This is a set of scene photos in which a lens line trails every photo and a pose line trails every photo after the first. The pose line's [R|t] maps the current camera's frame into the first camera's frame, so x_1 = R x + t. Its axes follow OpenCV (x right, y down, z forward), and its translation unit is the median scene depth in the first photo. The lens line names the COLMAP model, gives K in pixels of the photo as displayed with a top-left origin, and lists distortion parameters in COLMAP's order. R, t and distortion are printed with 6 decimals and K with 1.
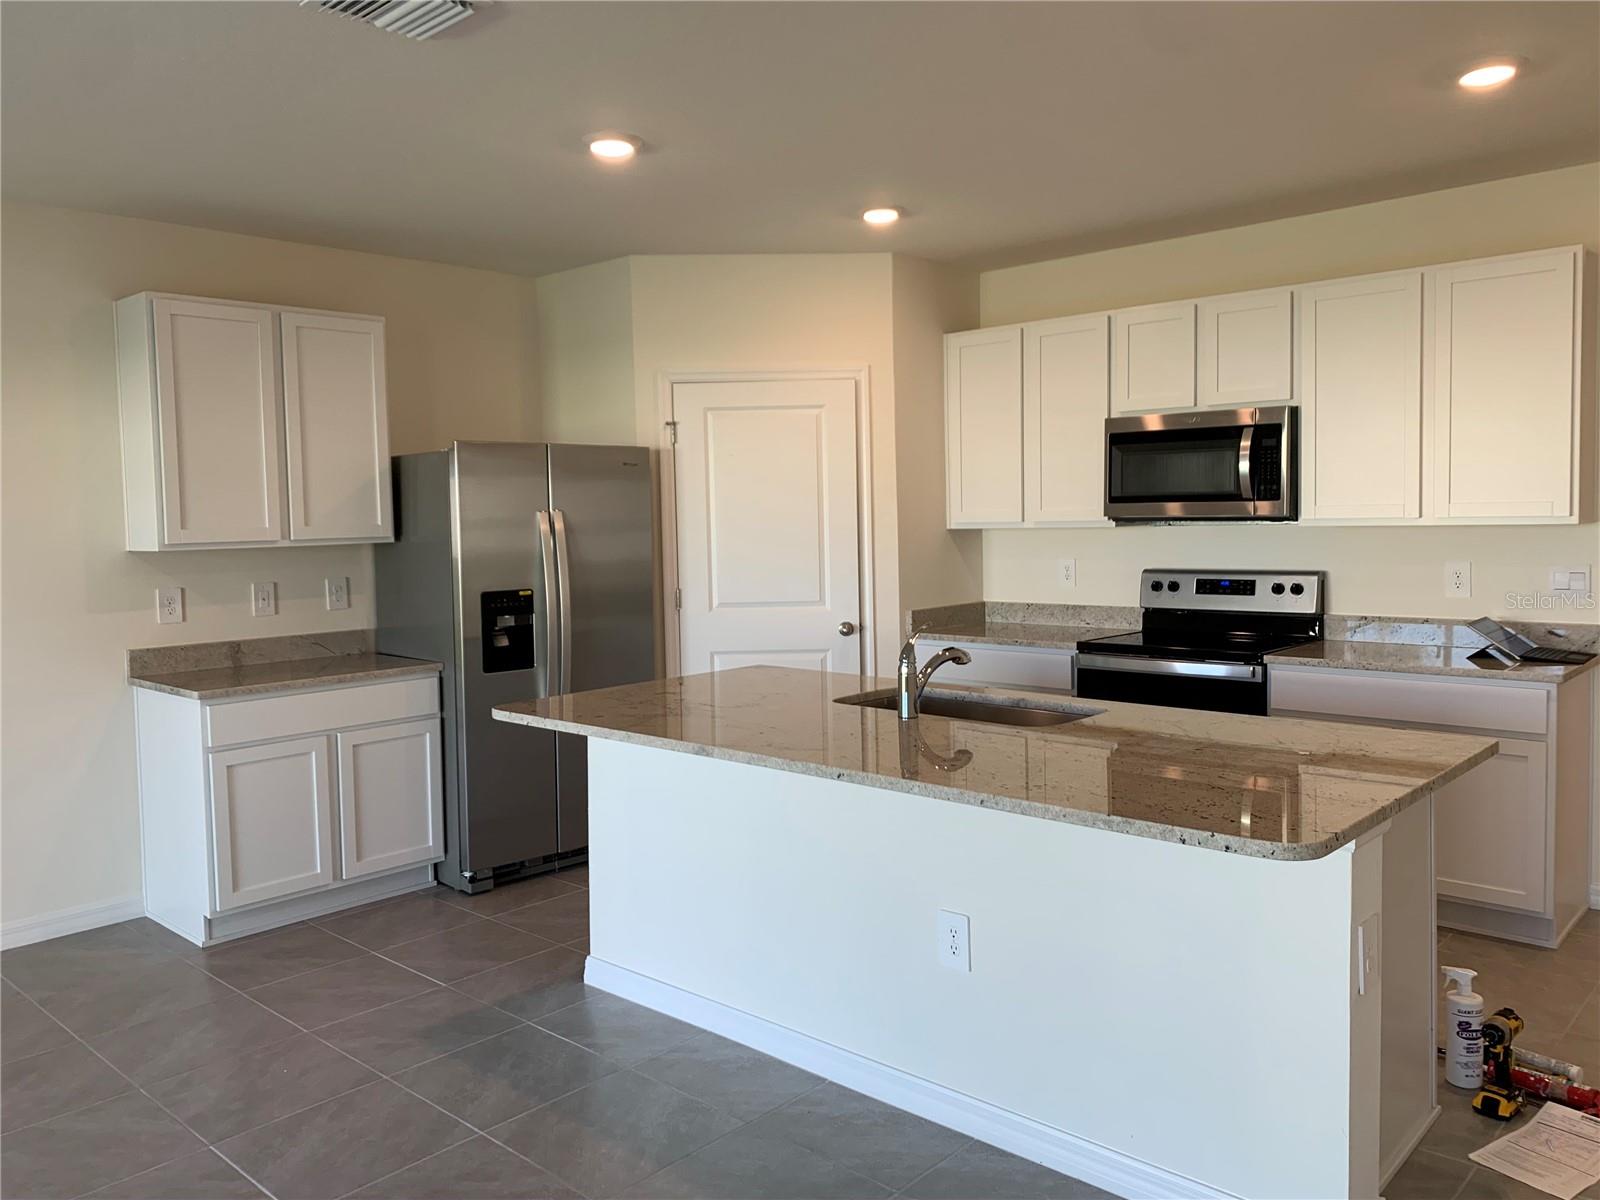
lens RADIAL K [[1206.3, 0, 794.8], [0, 1206.3, 579.4], [0, 0, 1]] dist [0.045653, -0.064628]
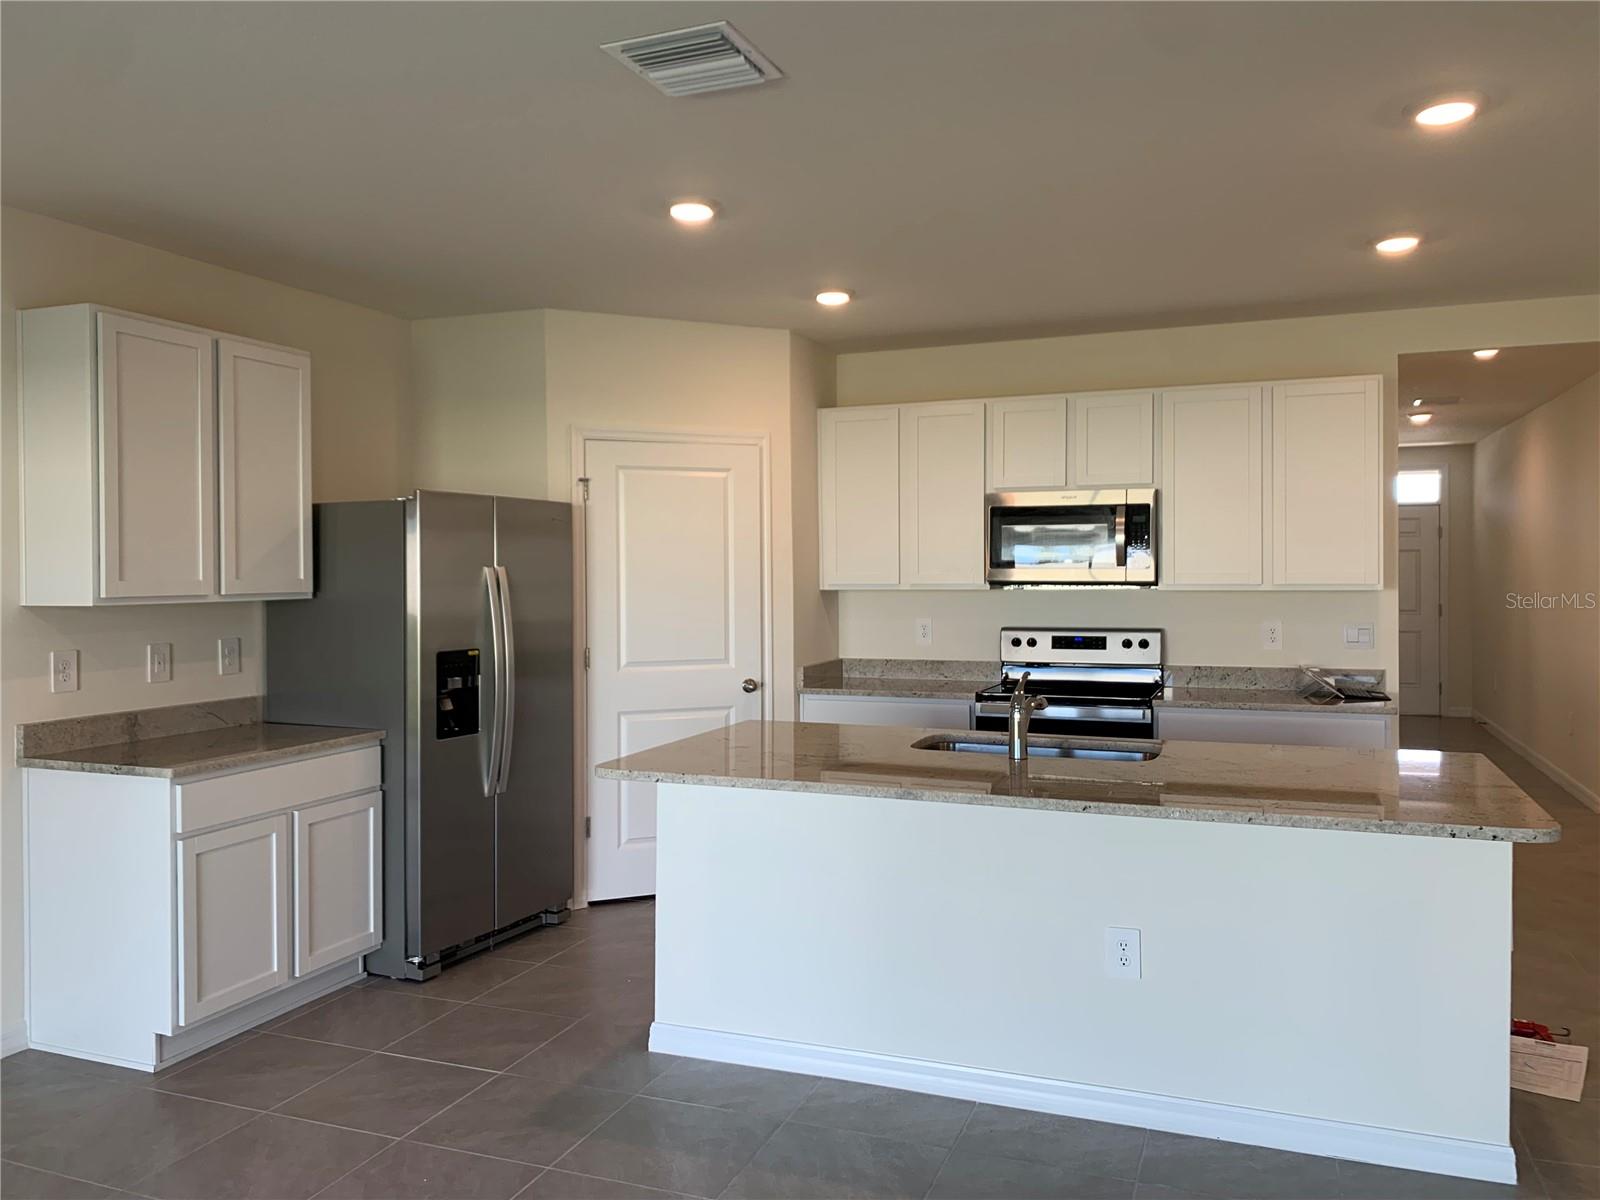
lens RADIAL K [[1206.3, 0, 794.8], [0, 1206.3, 579.4], [0, 0, 1]] dist [0.045653, -0.064628]
pose [[0.932503, 0.013152, 0.360923, -0.334169], [0.006298, 0.998593, -0.052661, 0.005524], [-0.361108, 0.051379, 0.931108, 0.025546]]
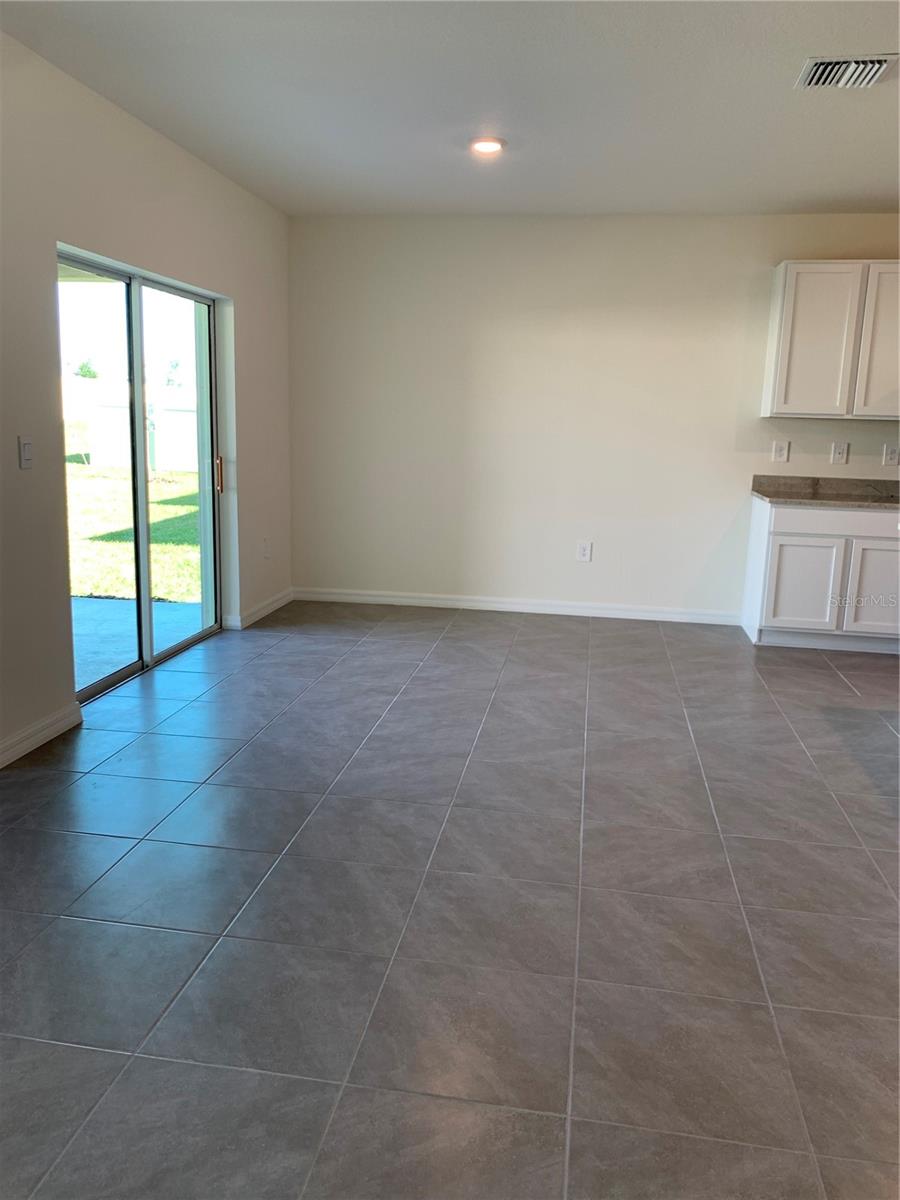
lens RADIAL K [[904.8, 0, 453.4], [0, 904.8, 580.1], [0, 0, 1]] dist [0.045653, -0.064628]
pose [[0.548146, 0.183728, -0.815953, 0.291421], [-0.086577, 0.982798, 0.163135, 0.029272], [0.831890, -0.018779, 0.554623, -0.082292]]
